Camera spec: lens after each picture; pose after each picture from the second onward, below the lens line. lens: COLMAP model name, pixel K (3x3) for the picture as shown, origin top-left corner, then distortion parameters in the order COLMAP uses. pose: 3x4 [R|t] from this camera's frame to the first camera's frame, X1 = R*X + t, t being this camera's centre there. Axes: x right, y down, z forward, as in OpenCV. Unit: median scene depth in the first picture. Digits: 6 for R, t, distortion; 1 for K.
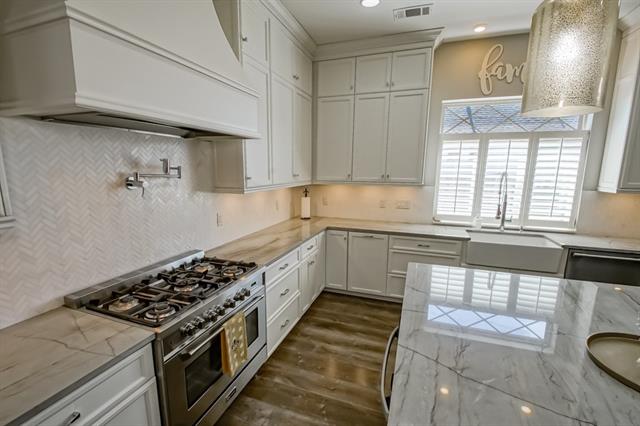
lens RADIAL K [[292.4, 0, 315.2], [0, 292.4, 211.4], [0, 0, 1]] dist [0.000899, -0.005037]
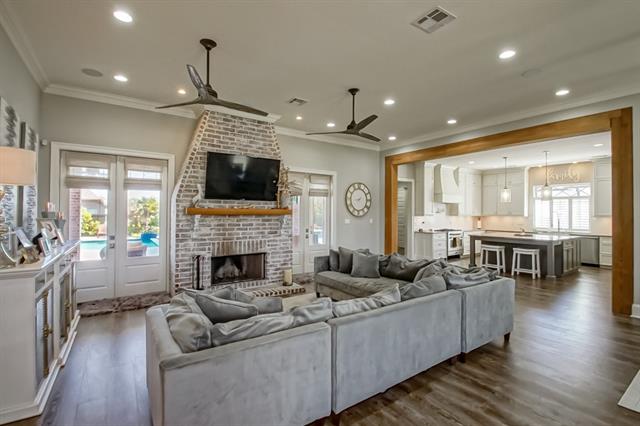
lens RADIAL K [[292.4, 0, 320.6], [0, 292.4, 209.2], [0, 0, 1]] dist [0.000899, -0.005037]
pose [[0.824741, -0.008576, -0.565446, 0.339445], [-0.081479, 0.987650, -0.133822, 0.388960], [0.559611, 0.156440, 0.813857, -2.431205]]
